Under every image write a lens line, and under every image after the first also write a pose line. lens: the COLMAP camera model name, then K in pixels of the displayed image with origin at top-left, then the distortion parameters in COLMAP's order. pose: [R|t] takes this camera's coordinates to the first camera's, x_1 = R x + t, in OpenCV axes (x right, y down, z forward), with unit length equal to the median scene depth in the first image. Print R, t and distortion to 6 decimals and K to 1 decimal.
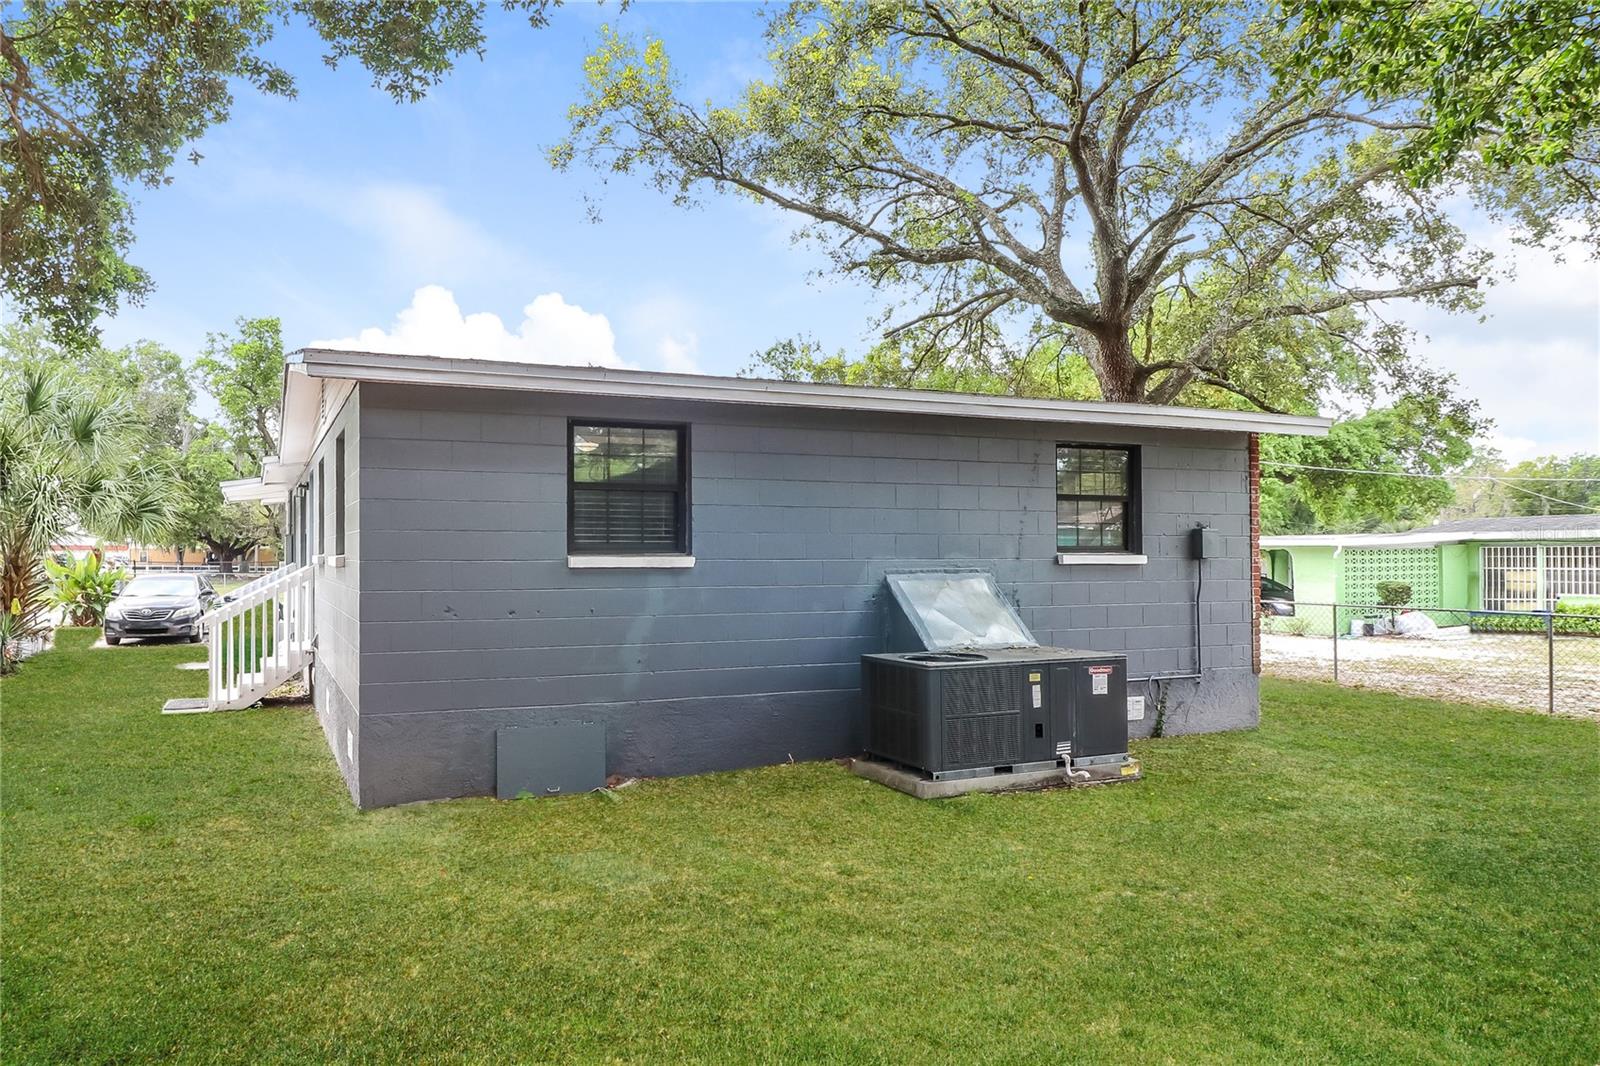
lens RADIAL K [[748.2, 0, 791.9], [0, 748.2, 536.7], [0, 0, 1]] dist [0.010875, -0.002381]
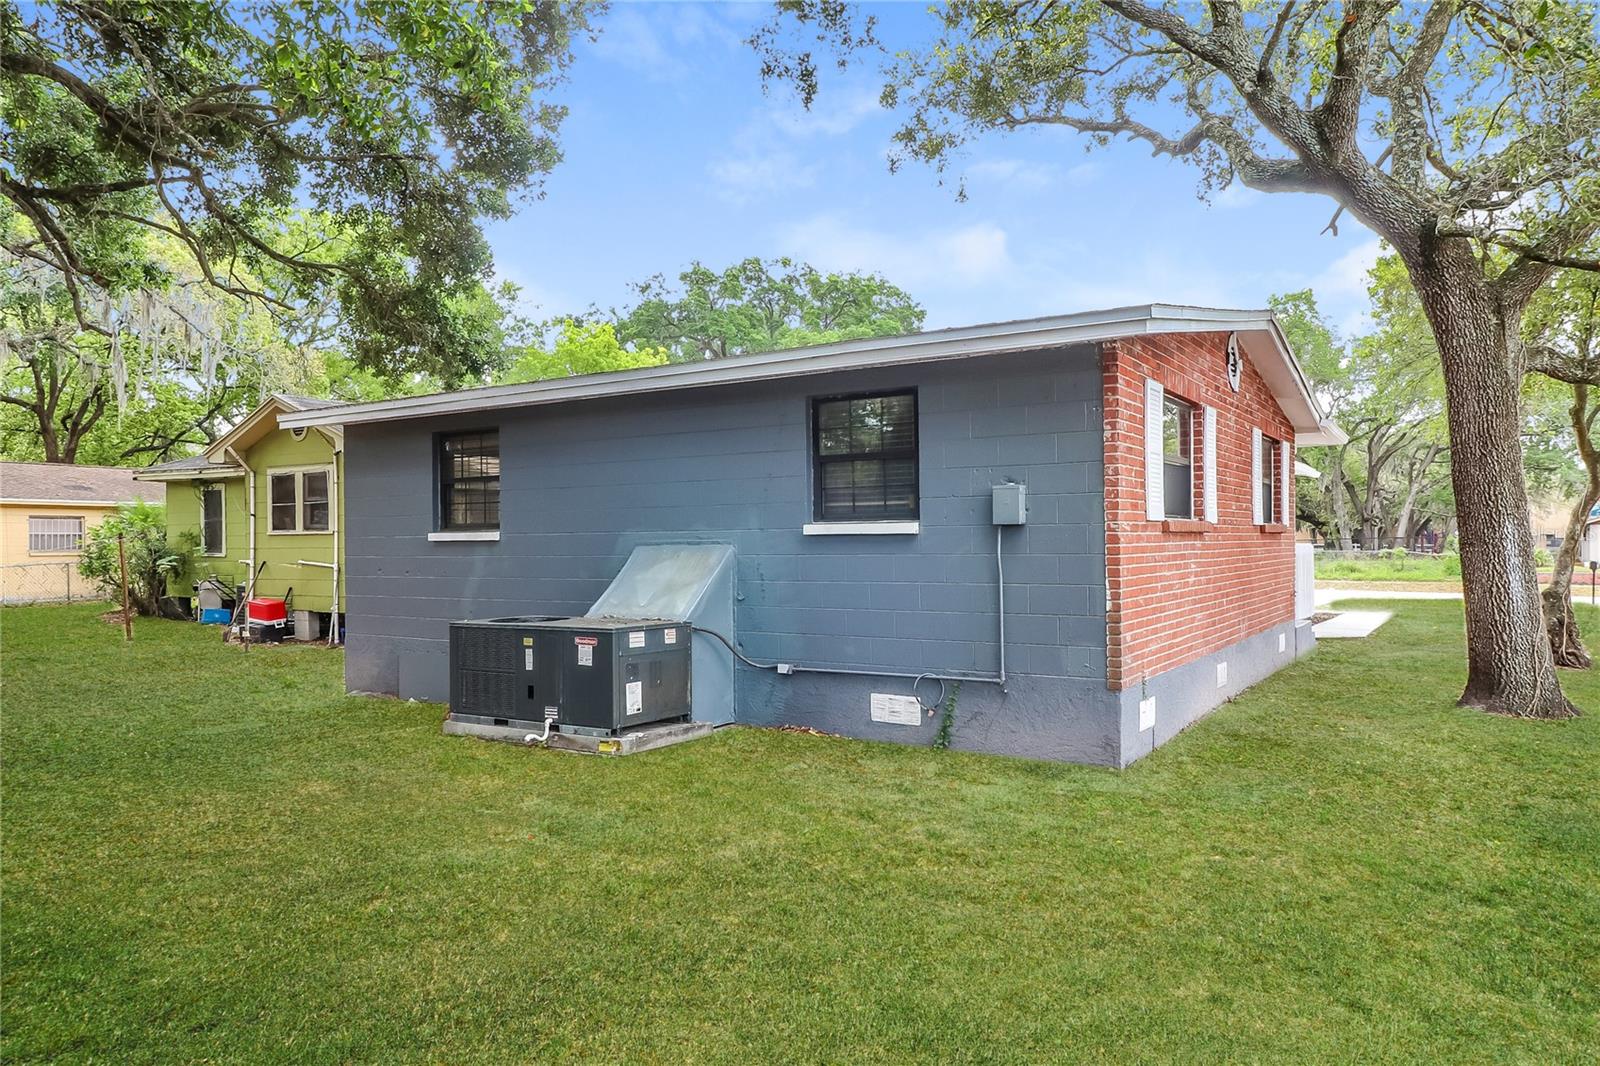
lens RADIAL K [[748.2, 0, 791.3], [0, 748.2, 539.1], [0, 0, 1]] dist [0.010875, -0.002381]
pose [[0.761502, -0.005645, -0.648137, 1.124076], [0.026105, 0.999418, 0.021966, 0.026591], [0.647636, -0.033647, 0.761206, 0.386795]]
